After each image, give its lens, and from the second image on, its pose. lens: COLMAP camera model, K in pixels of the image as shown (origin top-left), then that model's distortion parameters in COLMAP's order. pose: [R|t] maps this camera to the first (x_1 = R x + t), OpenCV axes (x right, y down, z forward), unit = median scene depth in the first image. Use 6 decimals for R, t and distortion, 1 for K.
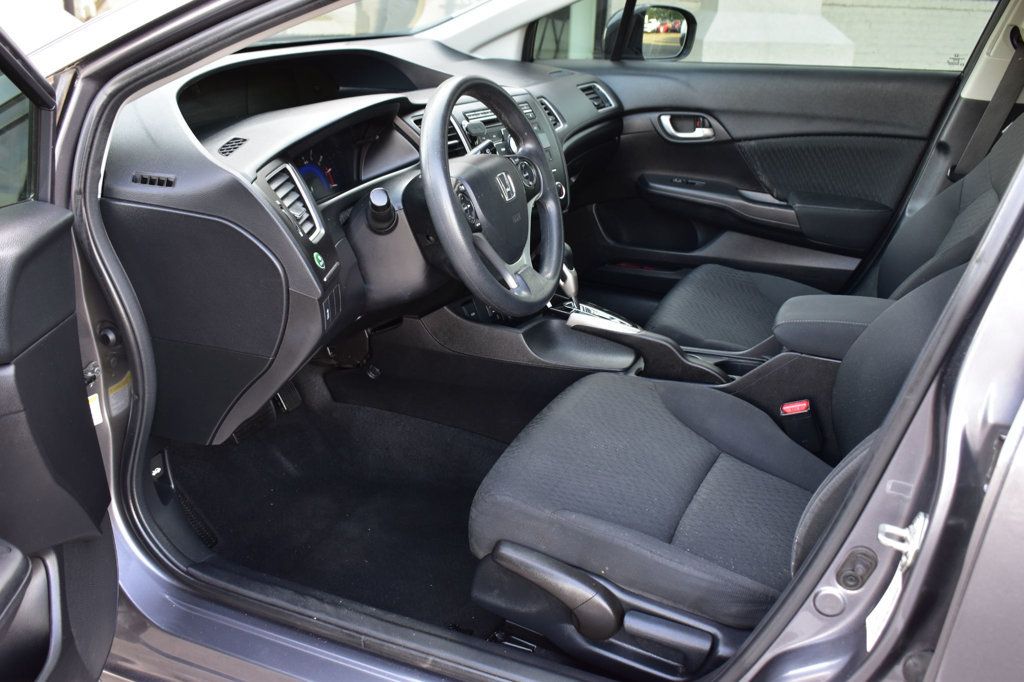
lens RADIAL K [[1031.2, 0, 509.0], [0, 1031.2, 341.2], [0, 0, 1]] dist [-0.069231, 0.000000]
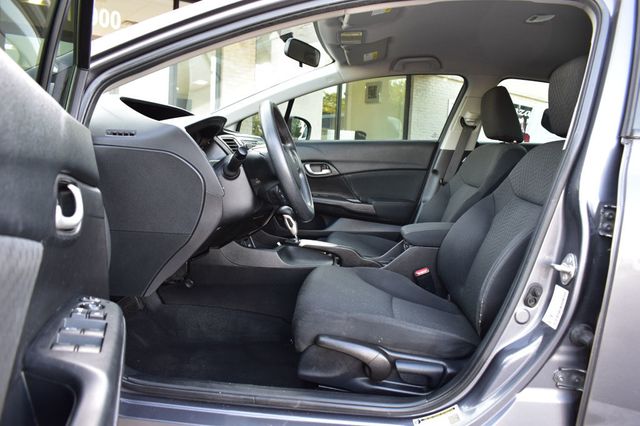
lens RADIAL K [[498.9, 0, 323.3], [0, 498.9, 213.3], [0, 0, 1]] dist [-0.105744, 0.013967]
pose [[0.942381, -0.026878, 0.333460, -0.205416], [0.103215, 0.971500, -0.213388, 0.125057], [-0.318221, 0.235511, 0.918297, 0.109688]]
